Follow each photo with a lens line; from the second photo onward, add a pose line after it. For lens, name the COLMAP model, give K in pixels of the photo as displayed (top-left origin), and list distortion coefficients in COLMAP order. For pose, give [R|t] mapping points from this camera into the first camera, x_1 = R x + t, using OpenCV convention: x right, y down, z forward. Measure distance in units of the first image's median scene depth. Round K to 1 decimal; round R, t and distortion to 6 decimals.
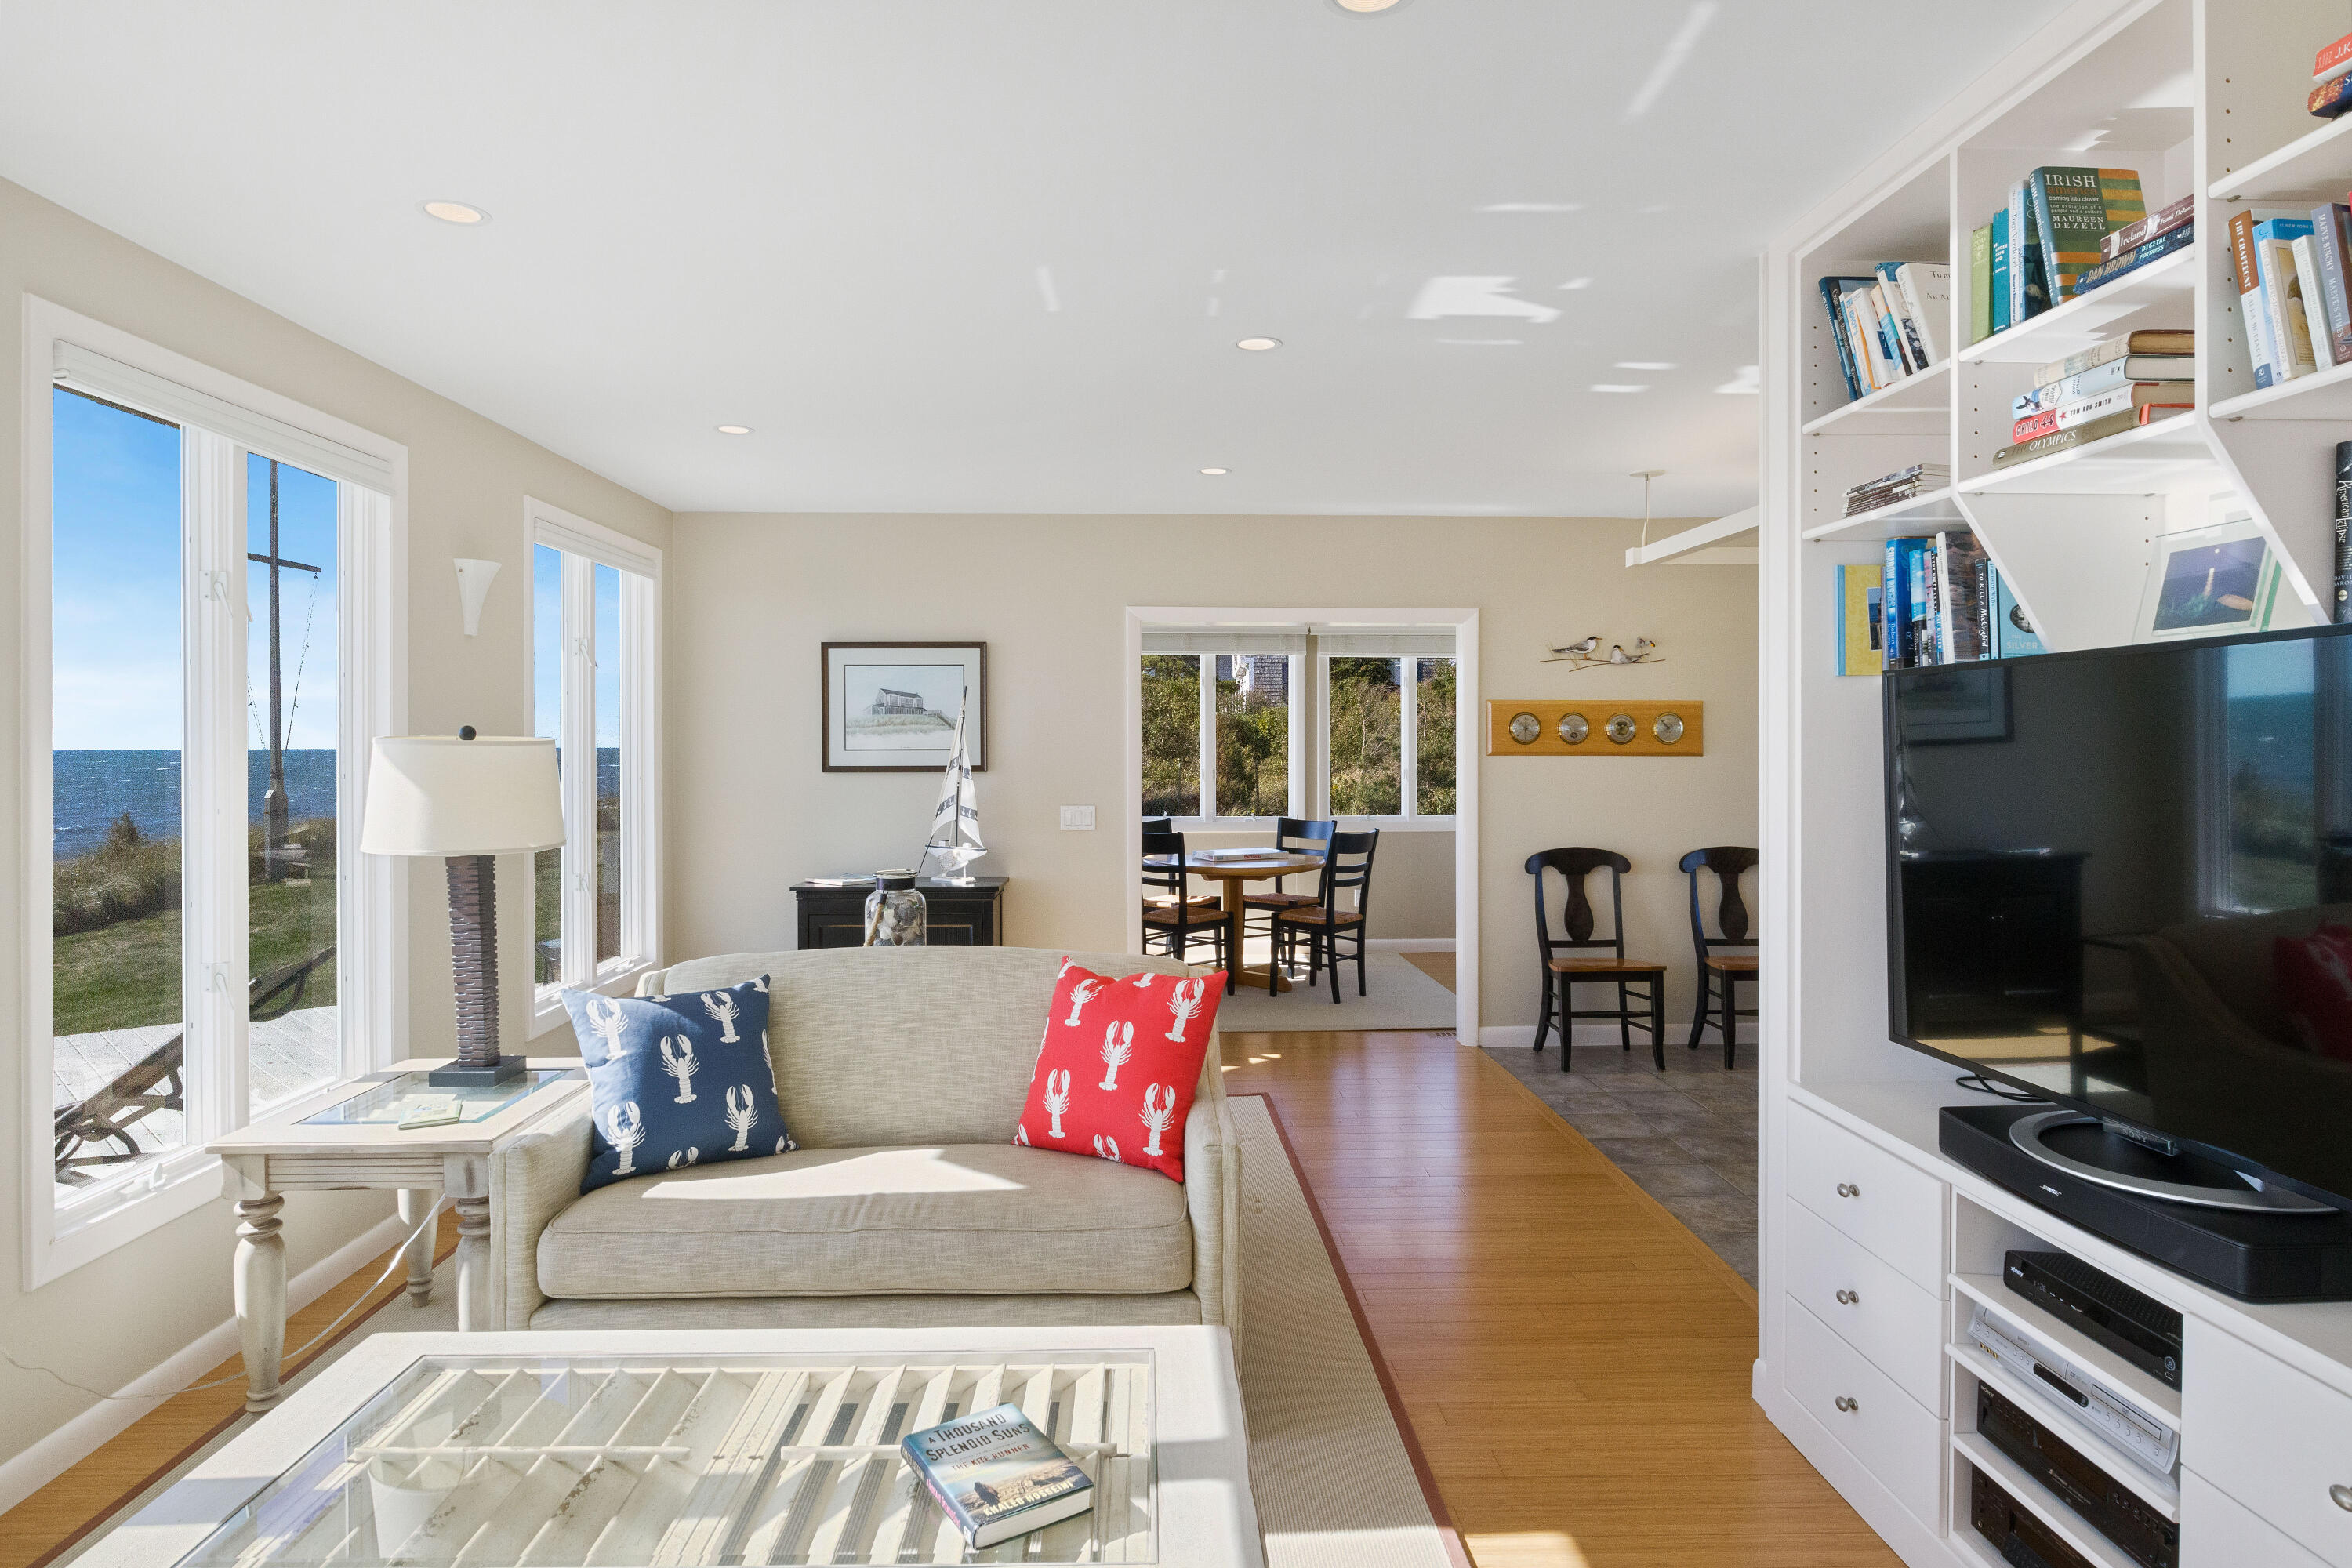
lens RADIAL K [[1308.2, 0, 1084.4], [0, 1308.2, 767.9], [0, 0, 1]] dist [-0.014018, -0.002930]
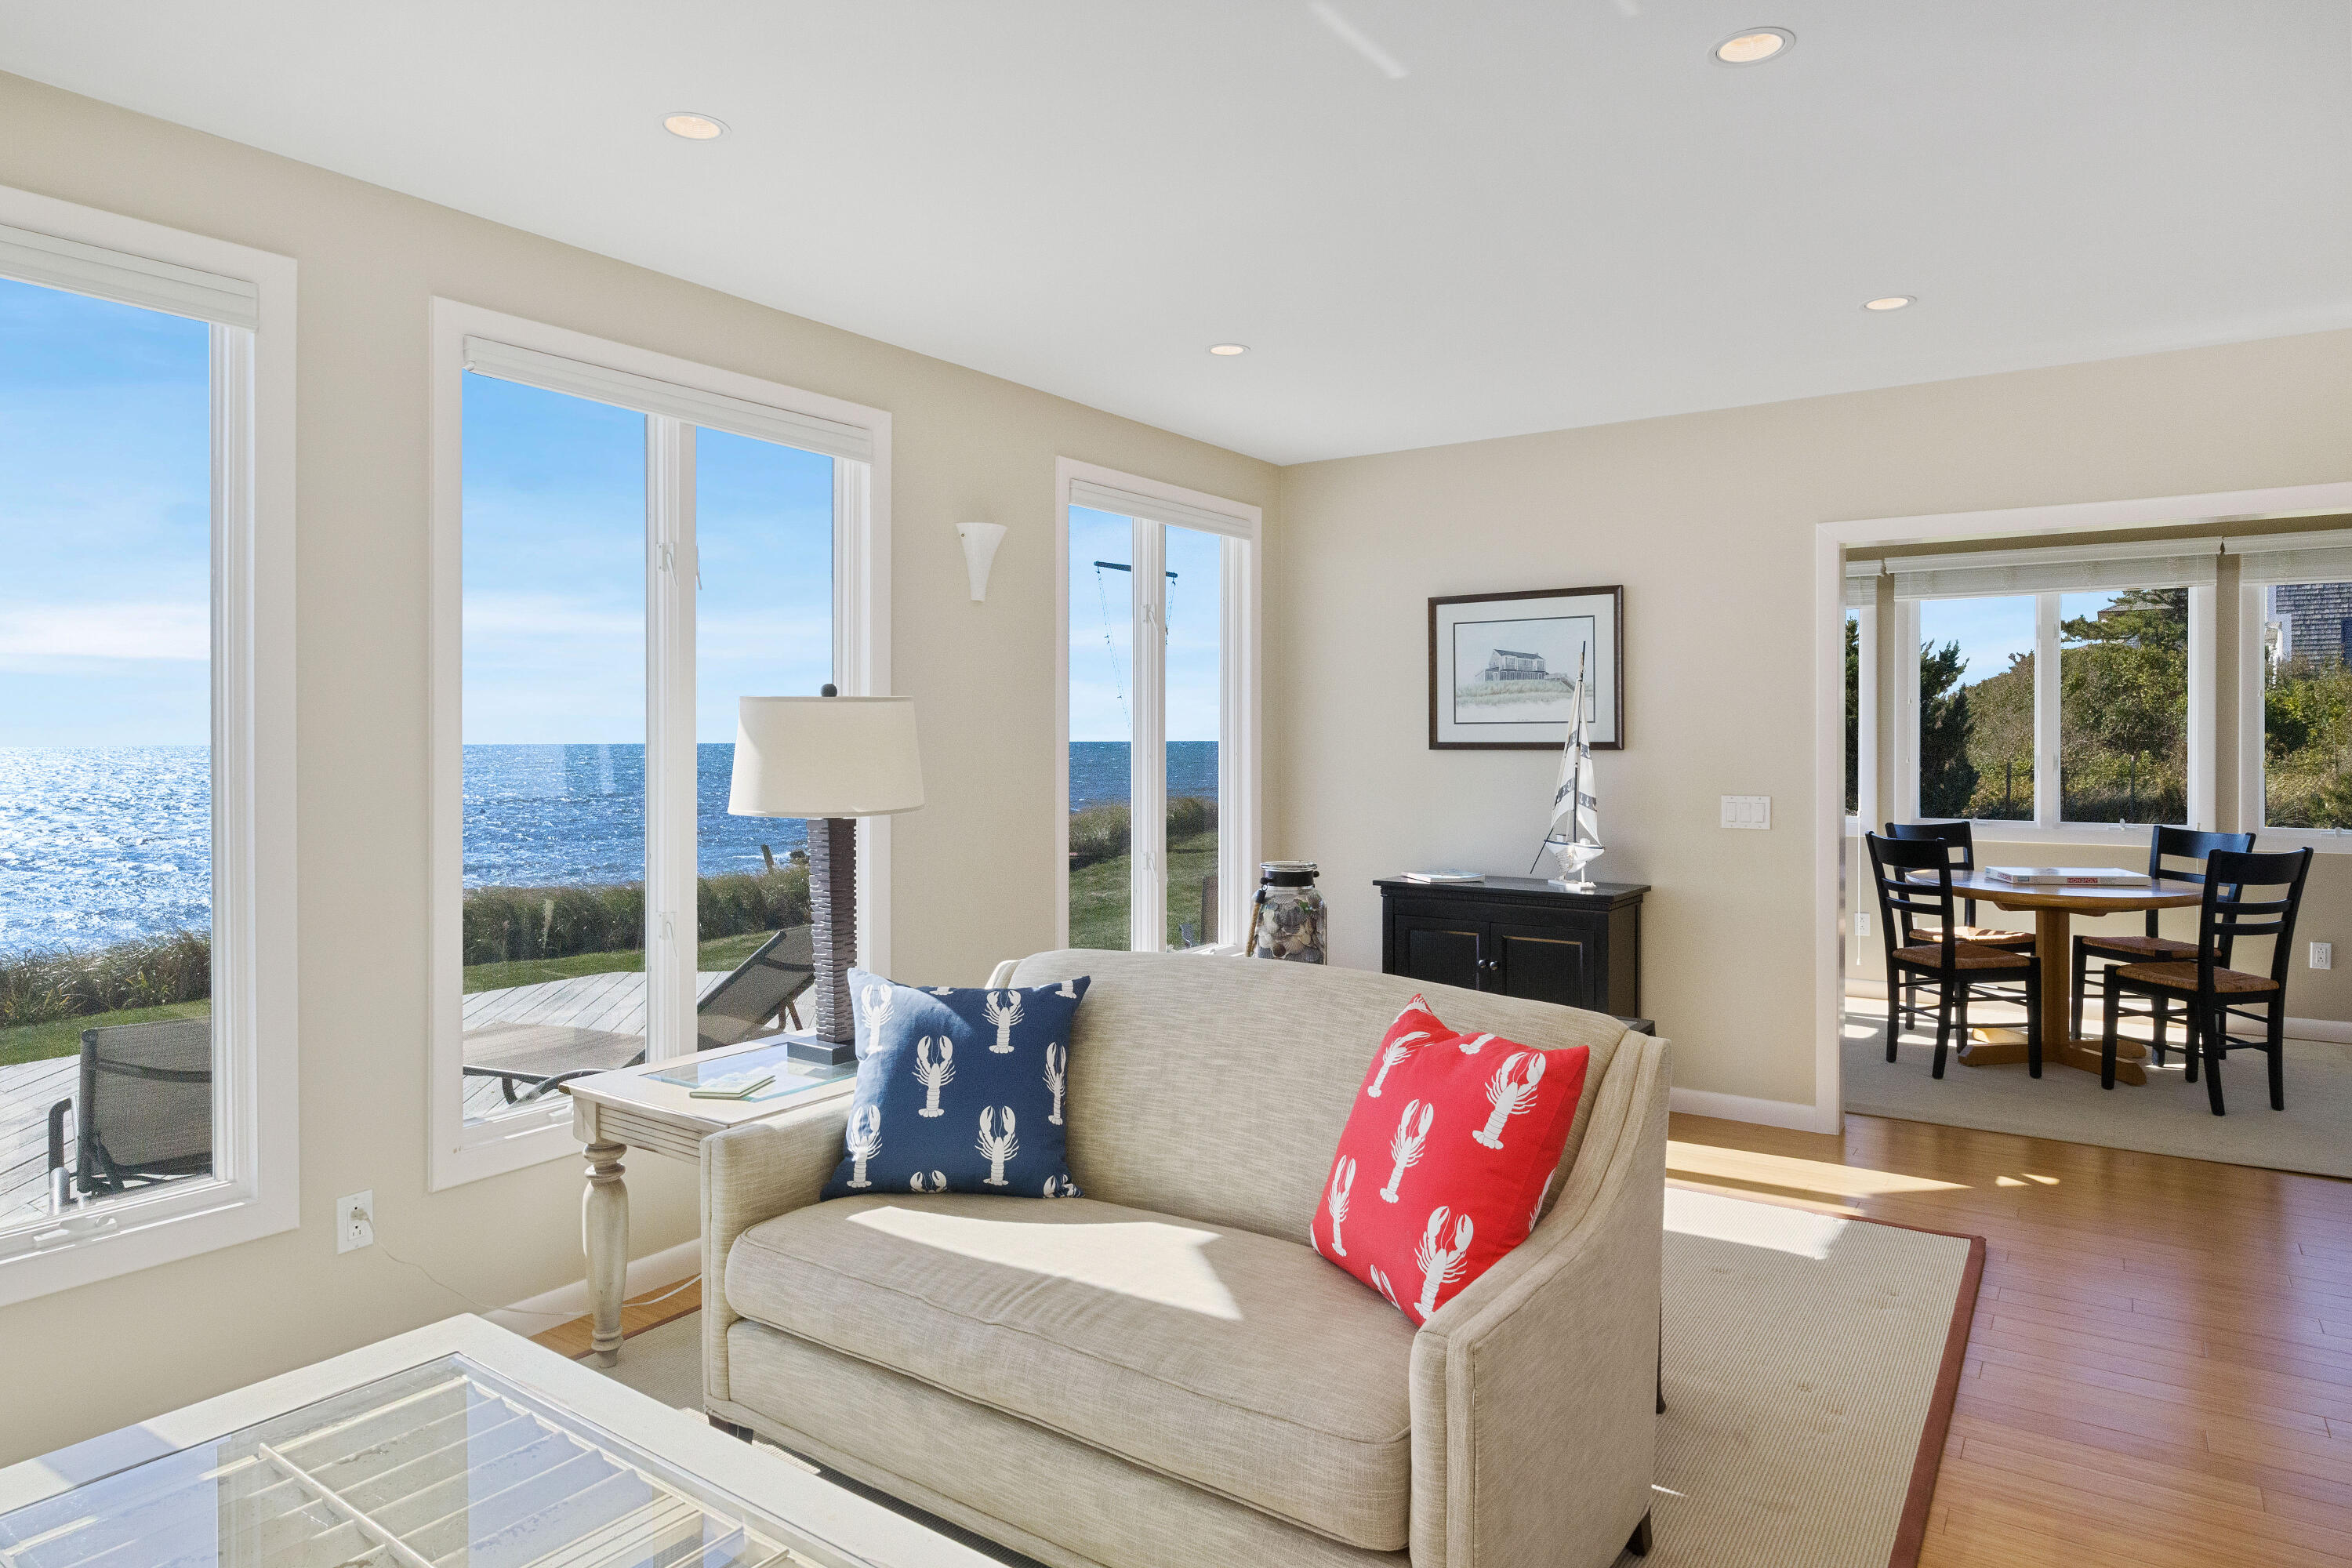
lens RADIAL K [[1308.2, 0, 1182.7], [0, 1308.2, 768.2], [0, 0, 1]] dist [-0.014018, -0.002930]
pose [[0.820891, 0.013425, -0.570927, 0.163176], [-0.010960, 0.999910, 0.007754, 0.010962], [0.570980, -0.000108, 0.820964, 0.206682]]
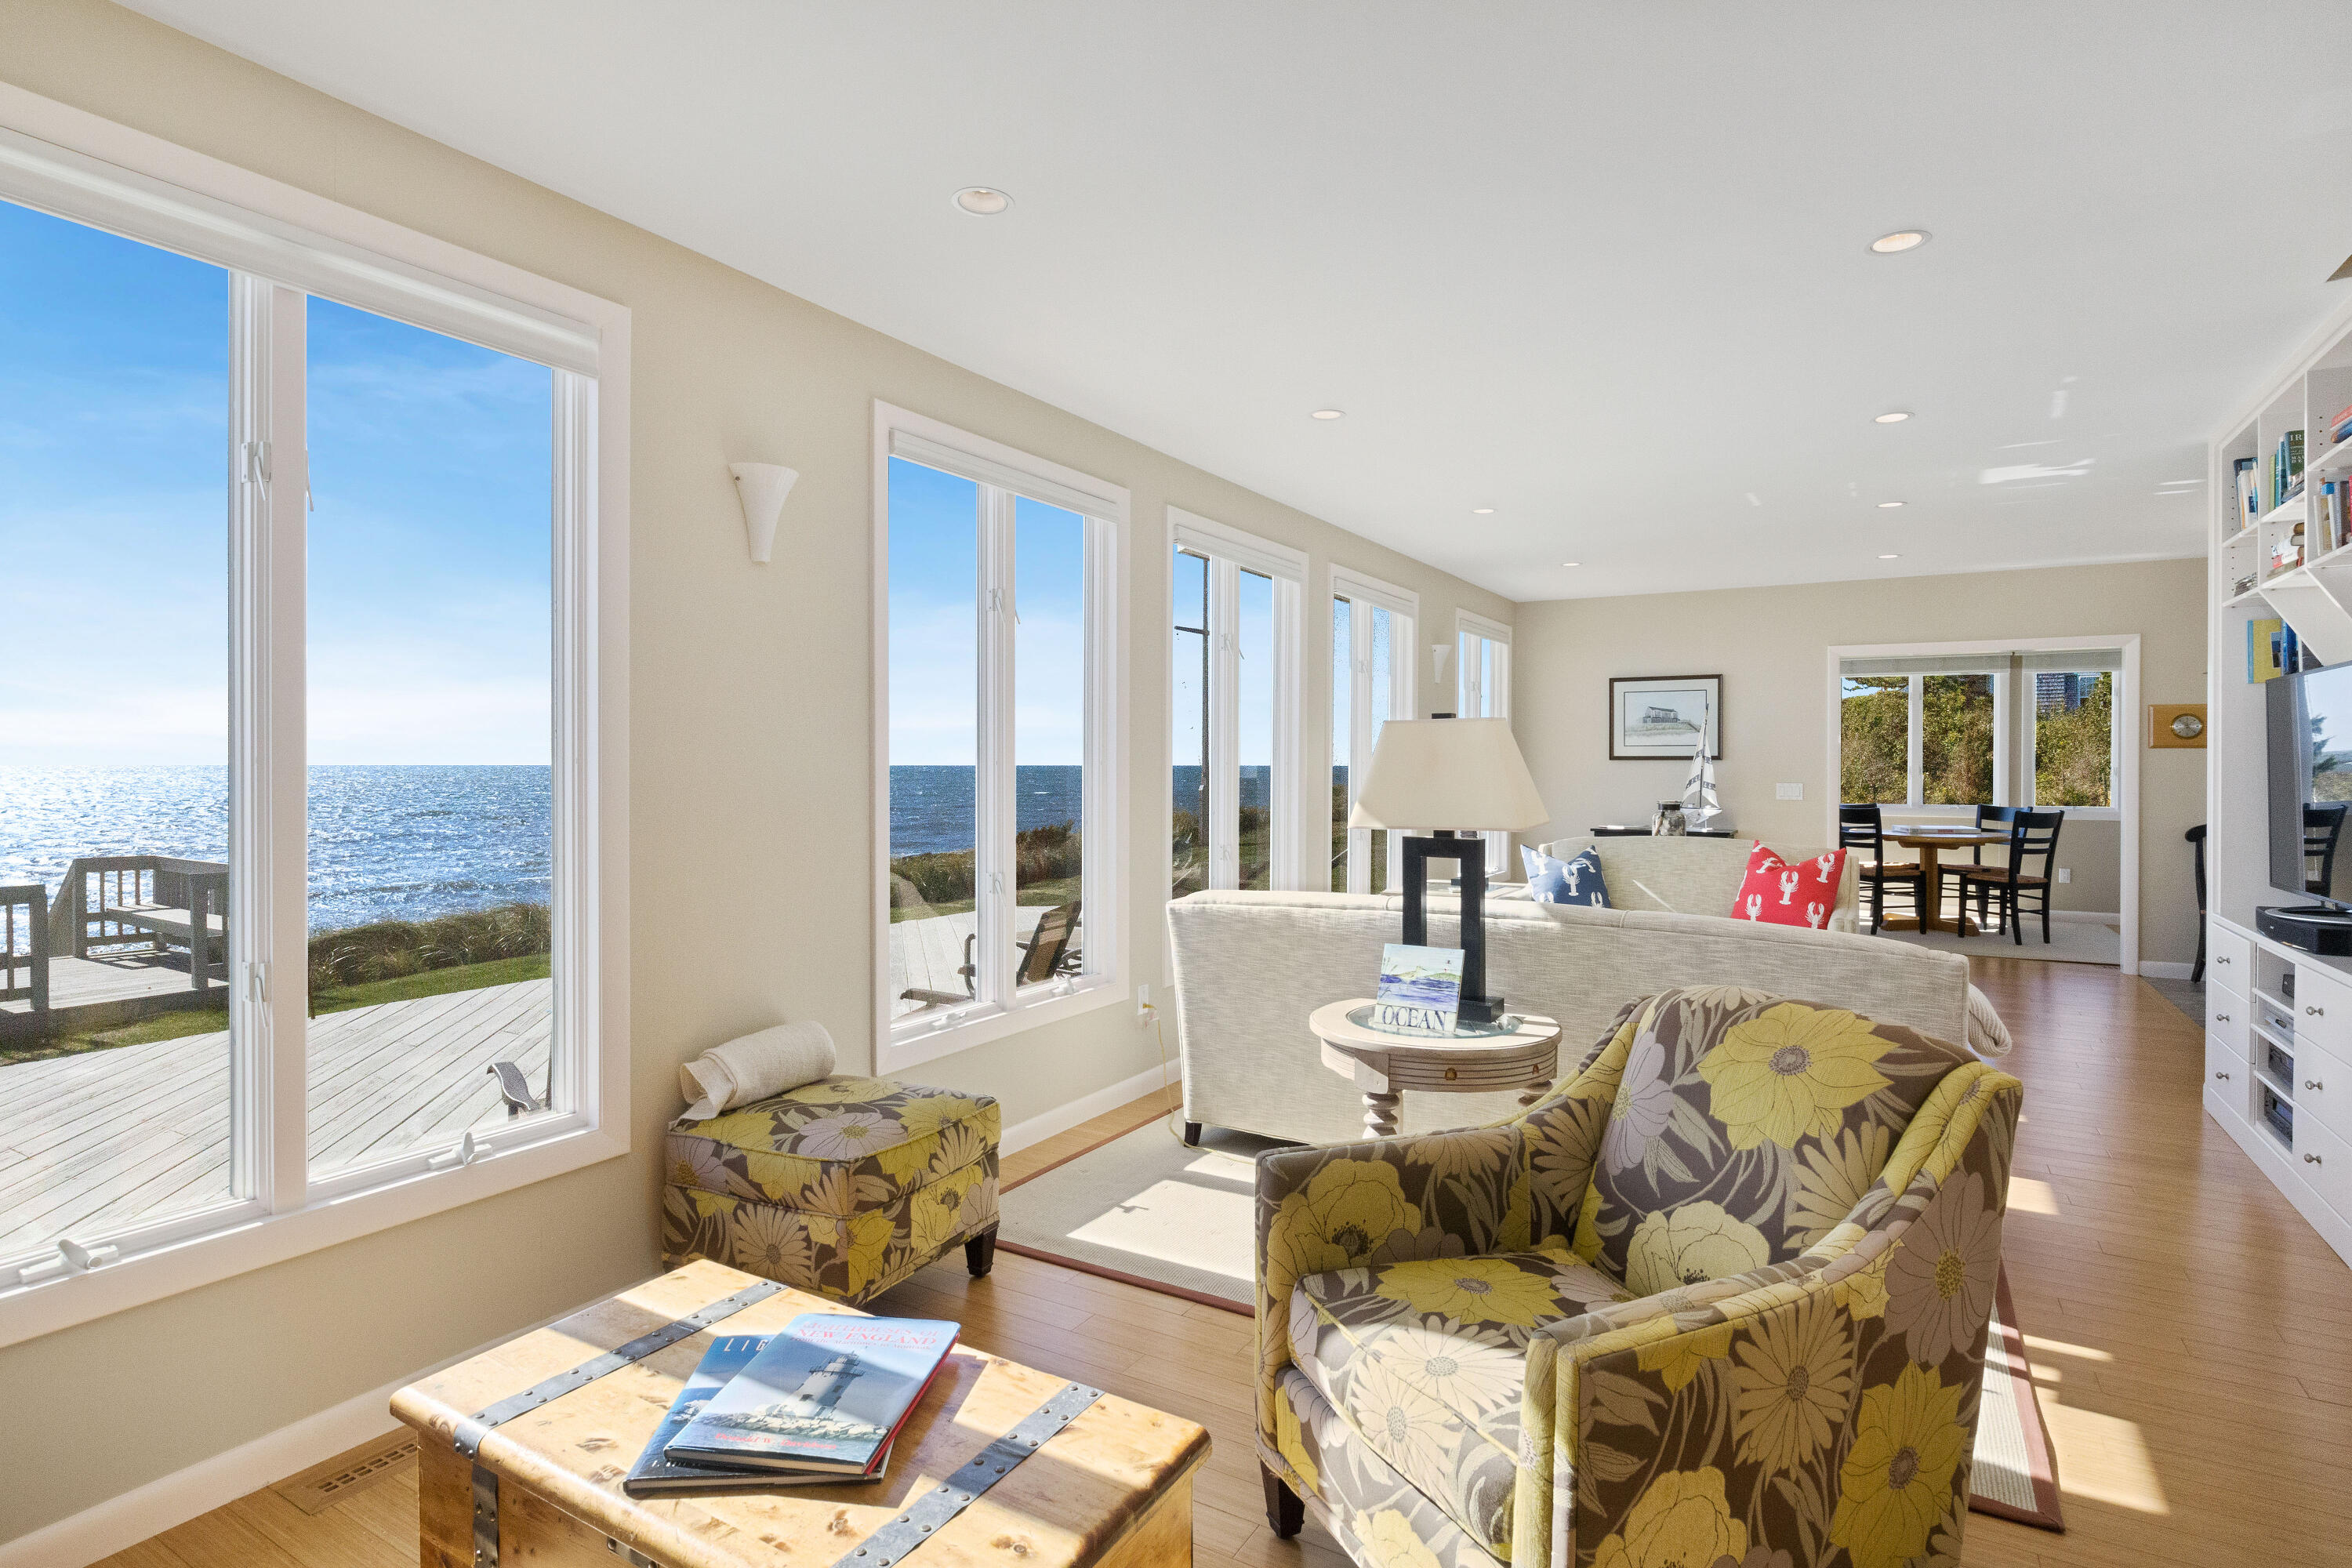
lens RADIAL K [[1181.1, 0, 1167.2], [0, 1181.1, 782.8], [0, 0, 1]] dist [-0.004459, -0.000213]
pose [[0.866115, 0.012417, -0.499691, 0.053373], [-0.014347, 0.999897, -0.000021, 0.039777], [0.499639, 0.007187, 0.866204, -0.523615]]
